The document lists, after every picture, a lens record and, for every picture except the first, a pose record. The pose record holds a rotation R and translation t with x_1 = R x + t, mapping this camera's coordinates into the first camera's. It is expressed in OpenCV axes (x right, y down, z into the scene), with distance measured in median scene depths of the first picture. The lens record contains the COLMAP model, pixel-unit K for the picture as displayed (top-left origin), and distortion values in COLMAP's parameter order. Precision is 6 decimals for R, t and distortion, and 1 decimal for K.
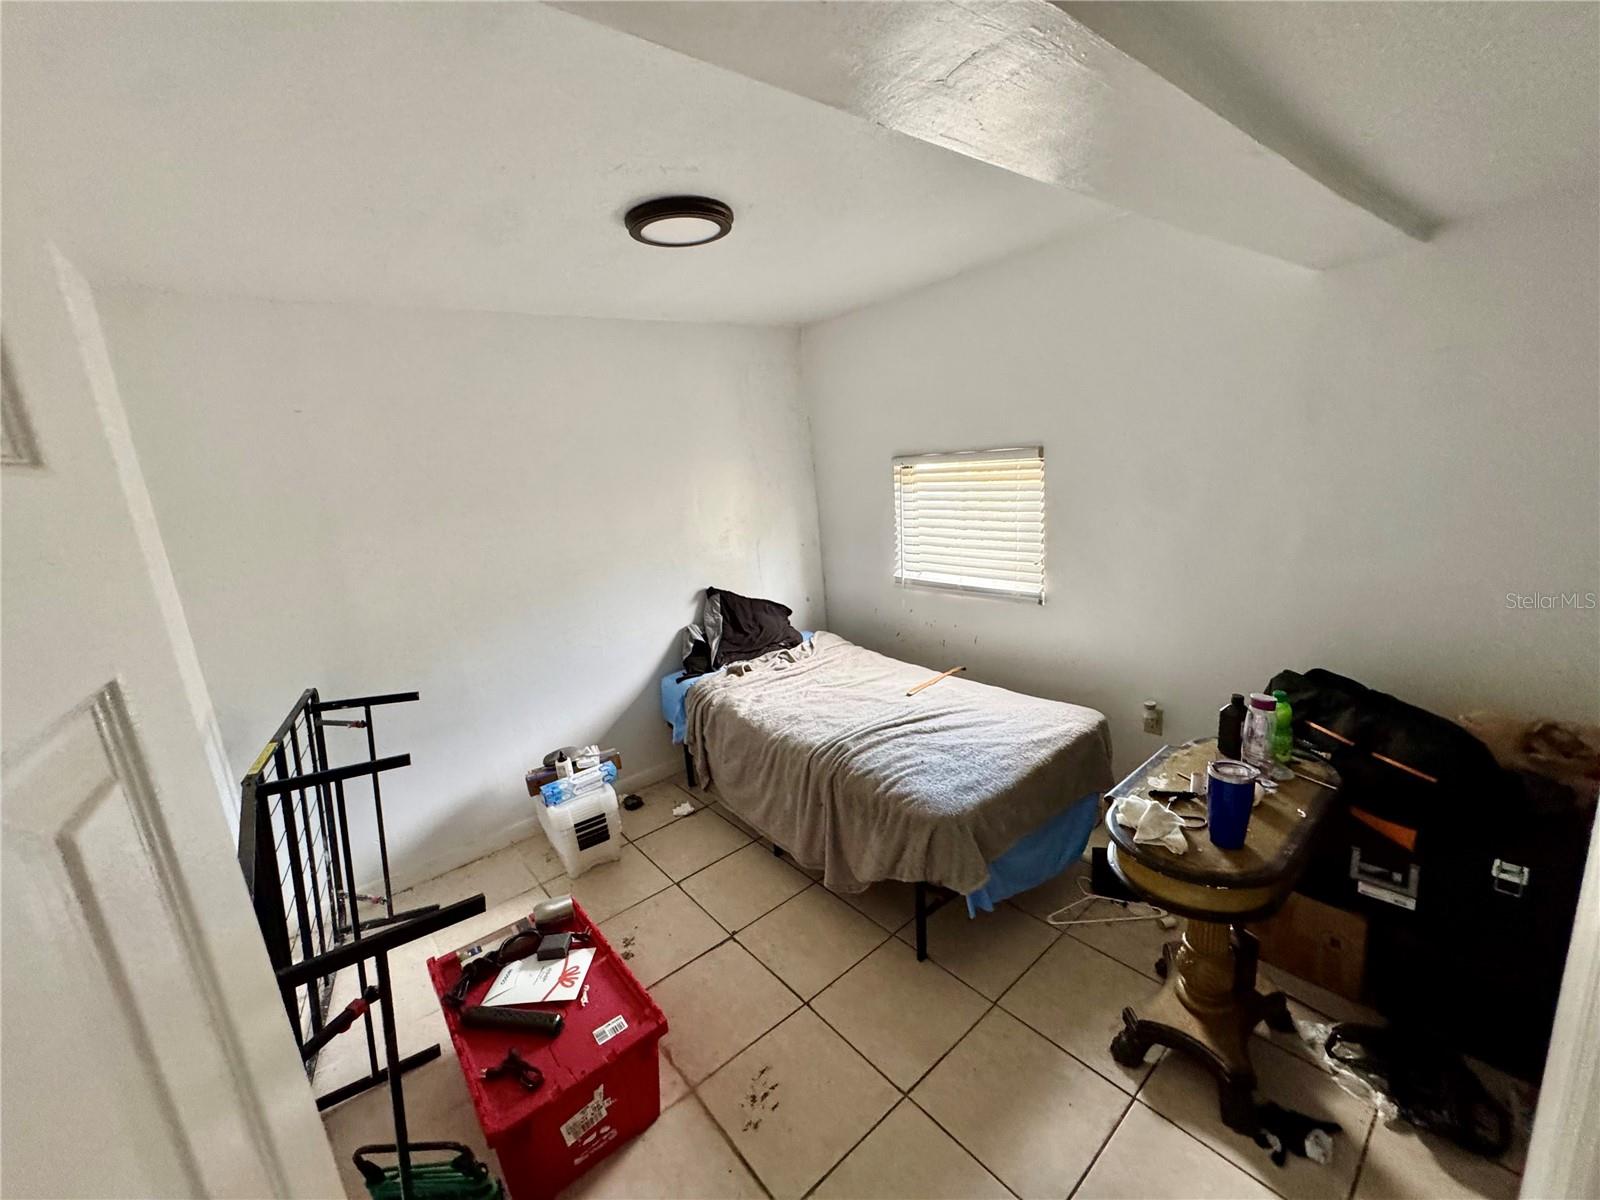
lens RADIAL K [[646.7, 0, 796.0], [0, 646.7, 602.4], [0, 0, 1]] dist [0.002582, -0.000256]
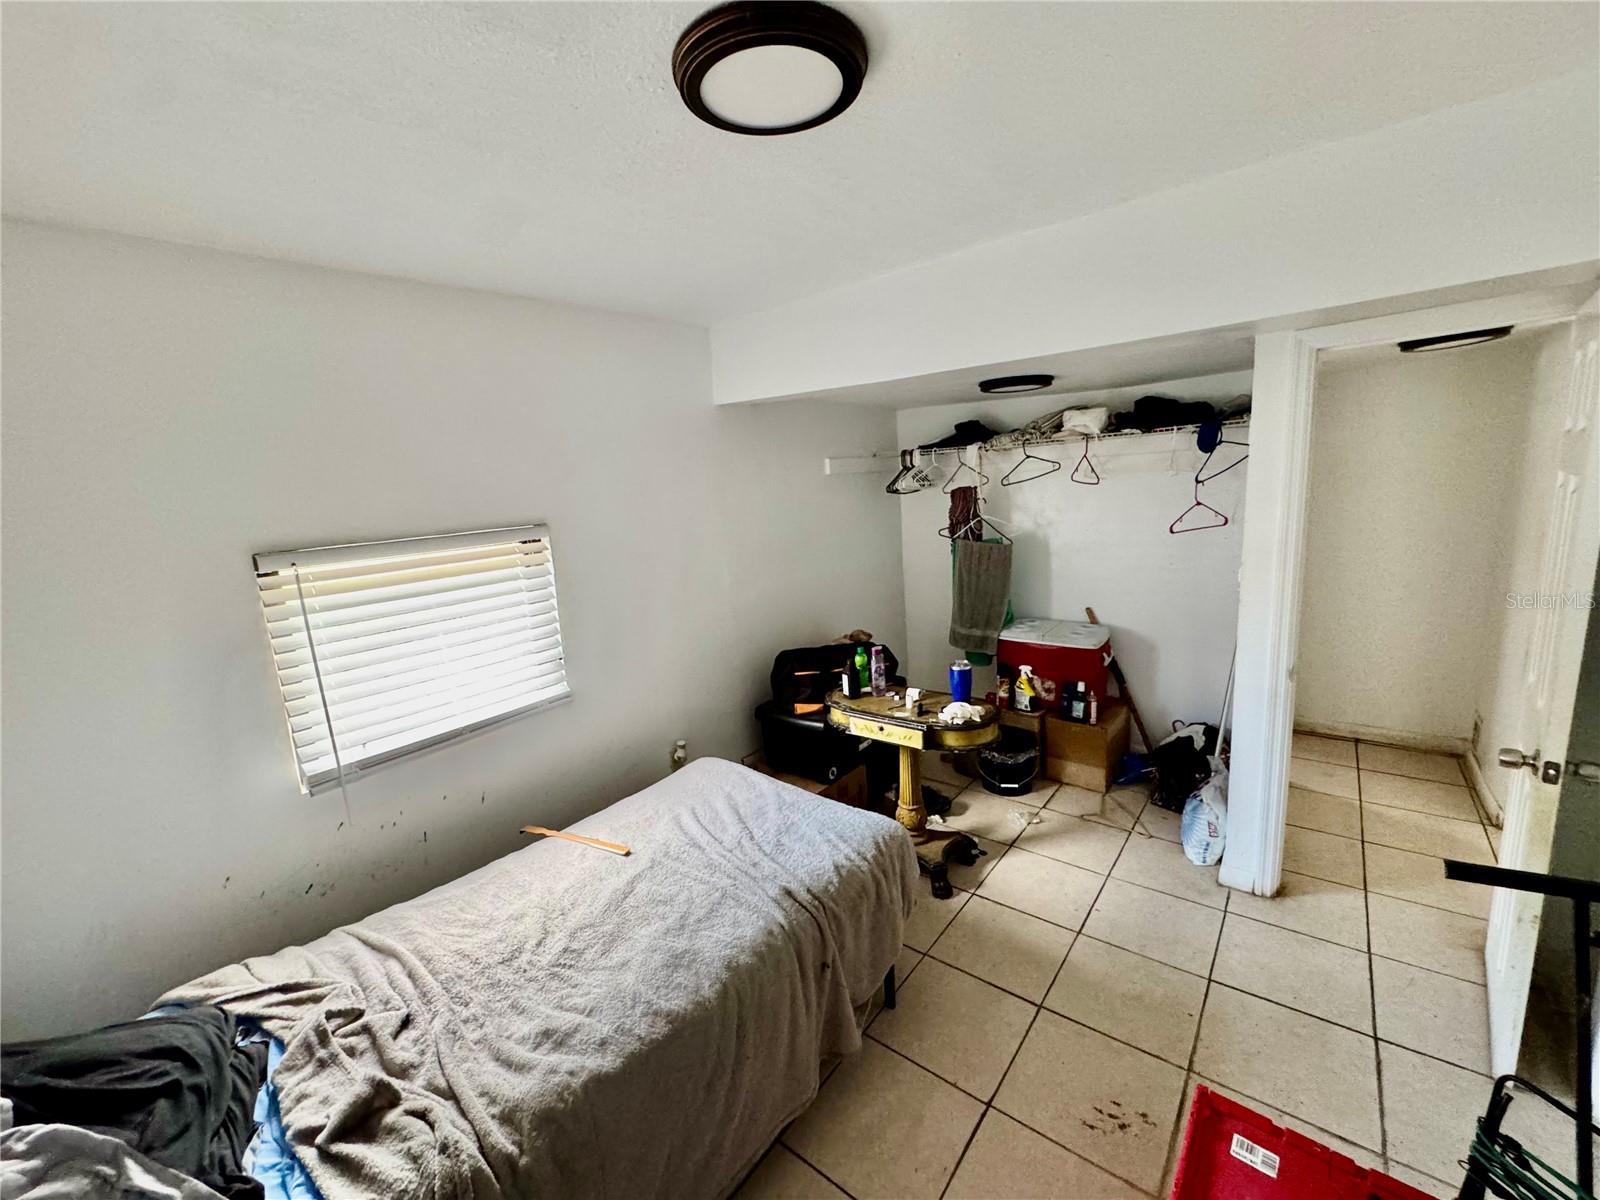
lens RADIAL K [[646.7, 0, 796.0], [0, 646.7, 602.4], [0, 0, 1]] dist [0.002582, -0.000256]
pose [[-0.192482, -0.084024, 0.977697, -0.512988], [0.299732, 0.943679, 0.140109, -0.155252], [-0.934404, 0.320015, -0.156457, 0.814224]]
